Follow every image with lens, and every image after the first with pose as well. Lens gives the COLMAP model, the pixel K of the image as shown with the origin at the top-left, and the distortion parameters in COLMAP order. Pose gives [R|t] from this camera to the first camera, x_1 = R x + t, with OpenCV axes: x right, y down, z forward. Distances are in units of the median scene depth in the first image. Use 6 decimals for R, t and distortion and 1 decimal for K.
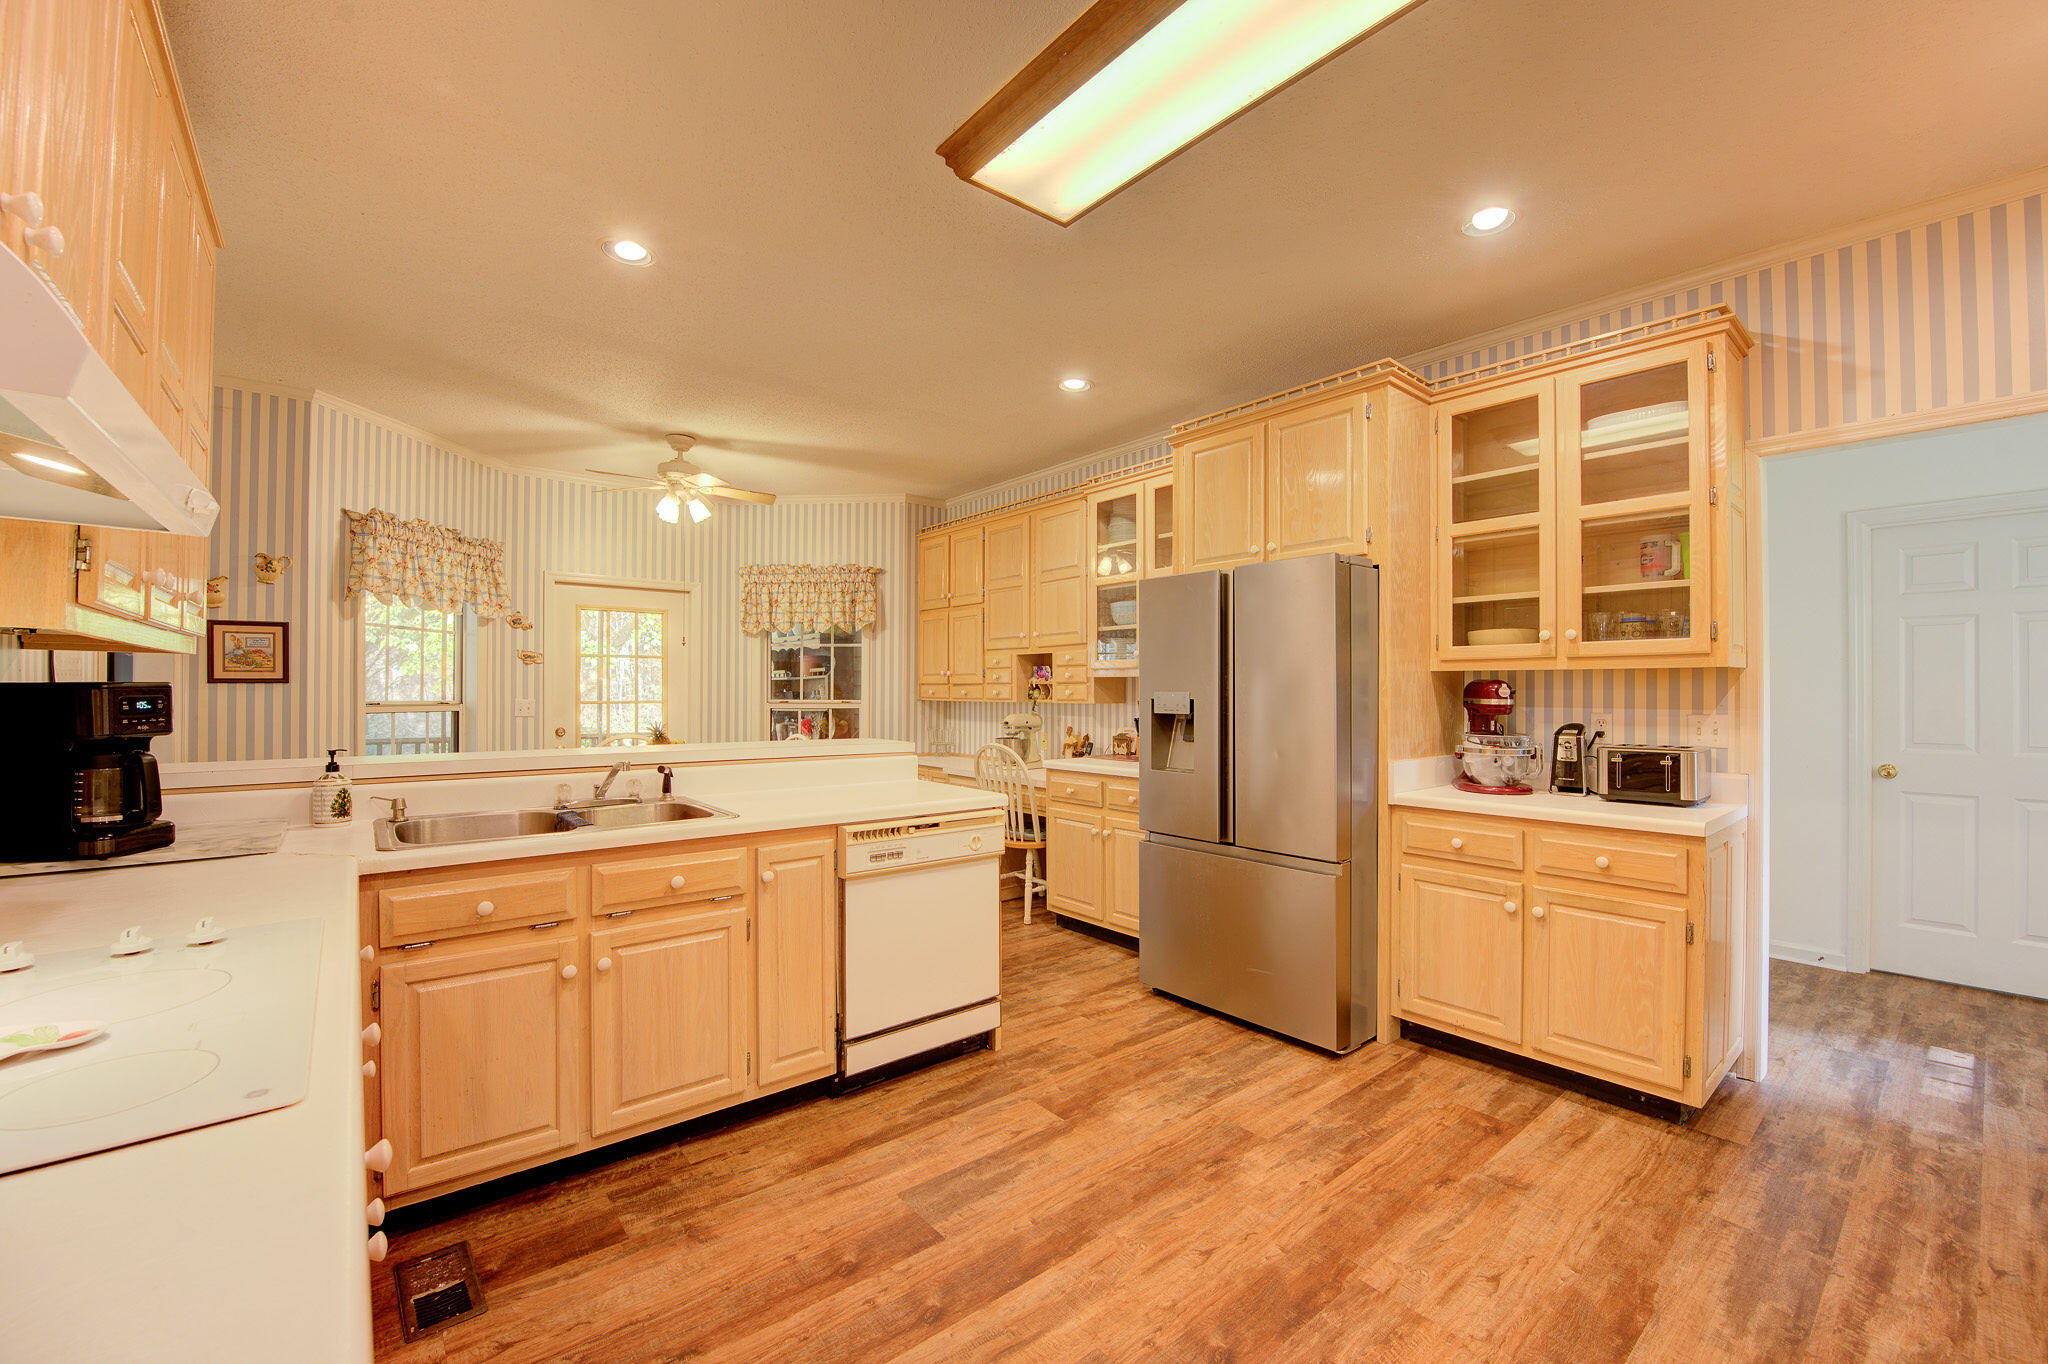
lens RADIAL K [[819.2, 0, 1035.2], [0, 819.2, 686.7], [0, 0, 1]] dist [-0.023905, -0.002461]
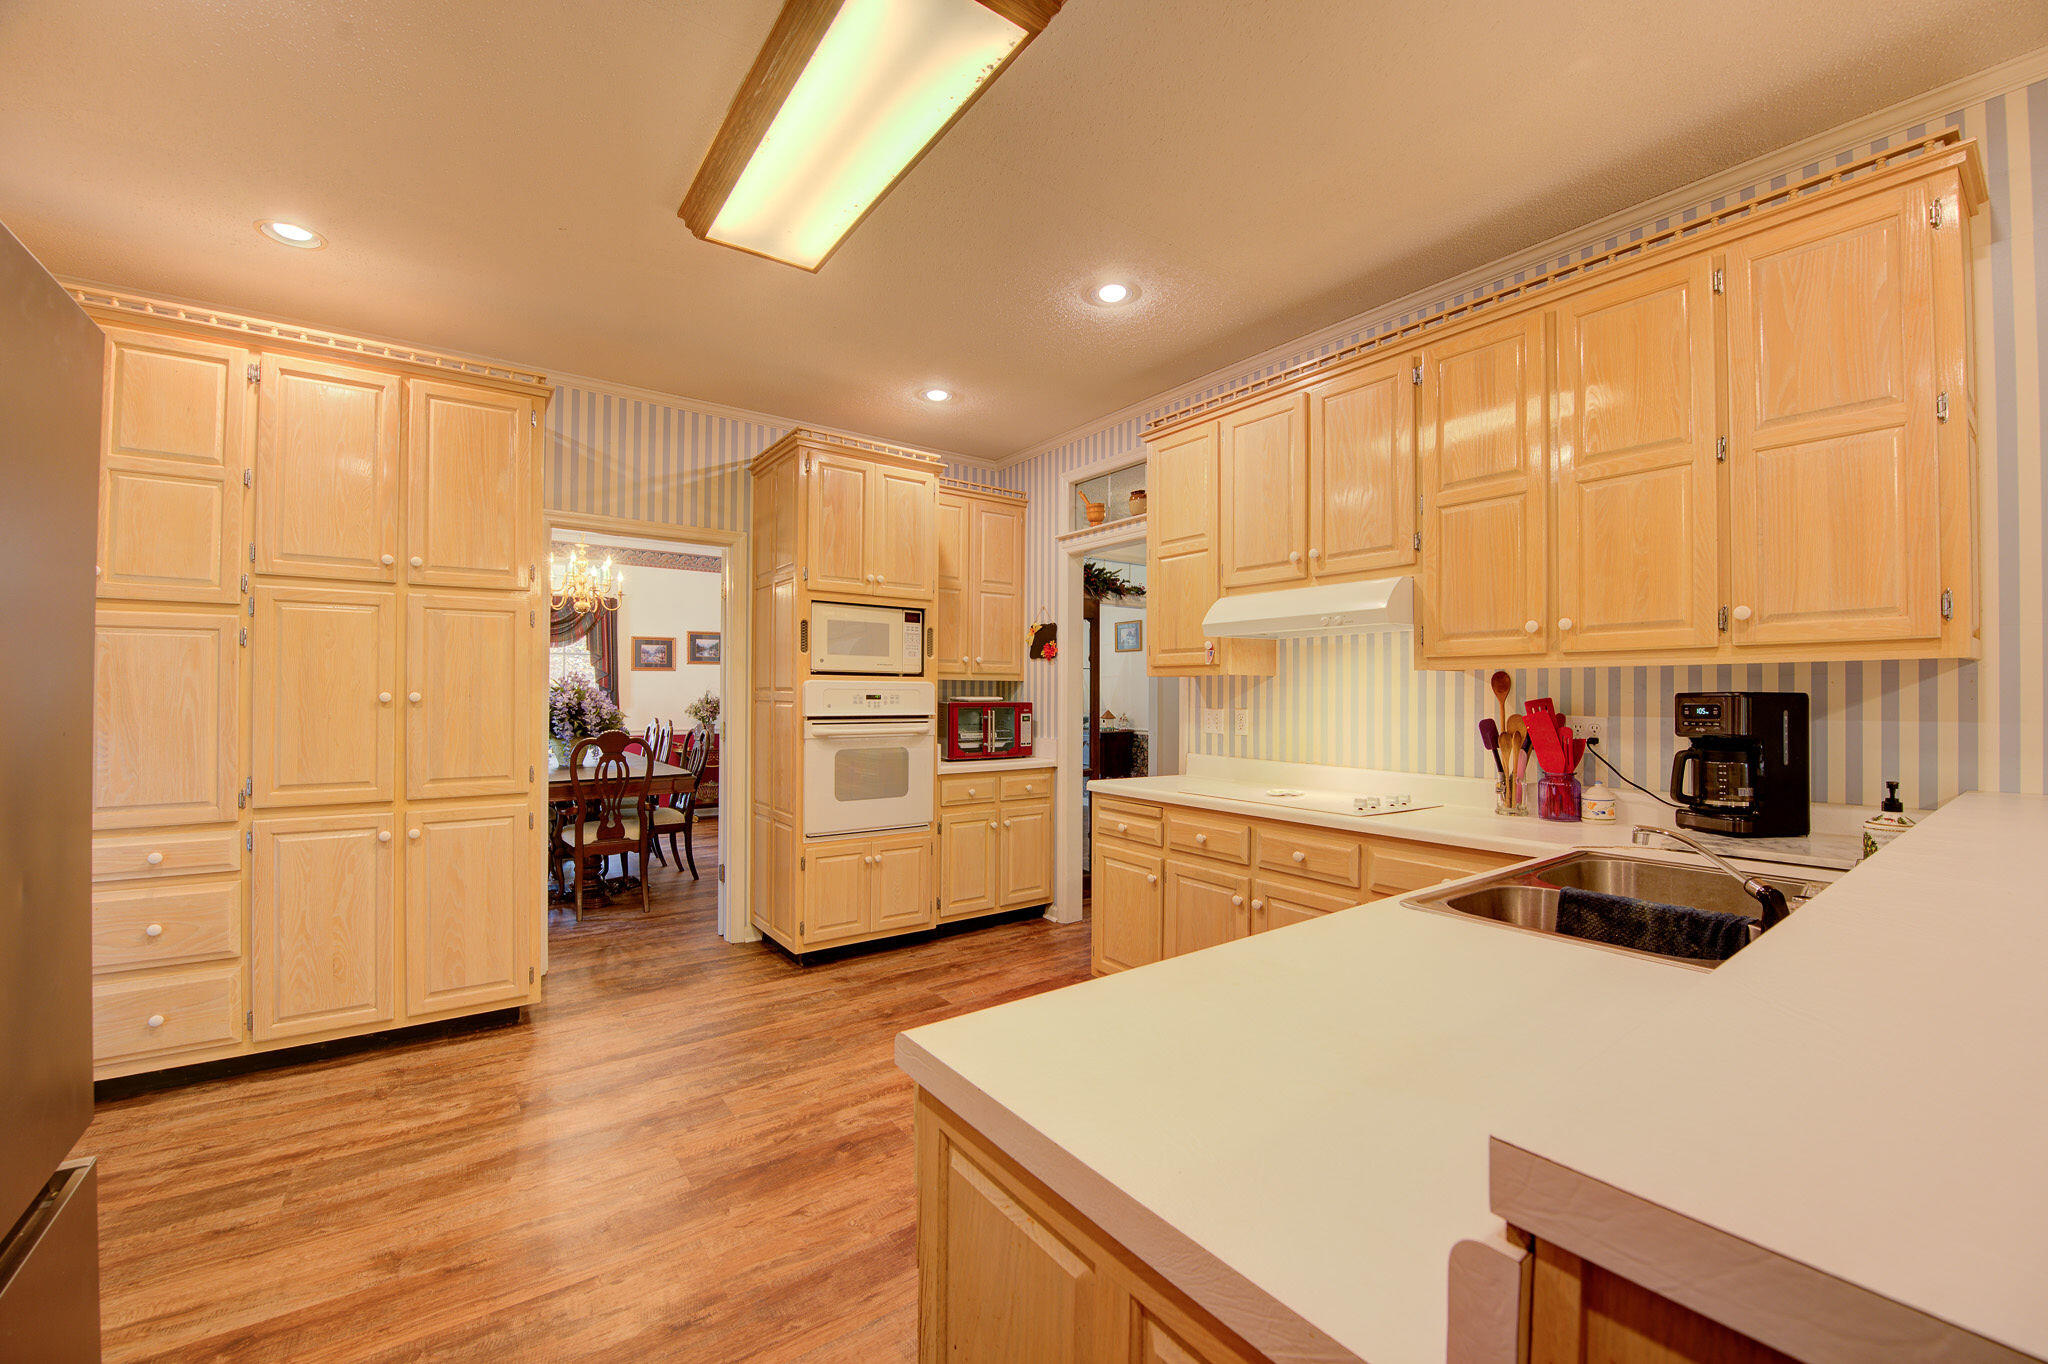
lens RADIAL K [[819.2, 0, 1035.2], [0, 819.2, 686.7], [0, 0, 1]] dist [-0.023905, -0.002461]
pose [[-0.998005, -0.007735, 0.062663, -0.114685], [-0.008510, 0.999890, -0.012113, 0.005942], [-0.062562, -0.012622, -0.997961, 1.431277]]
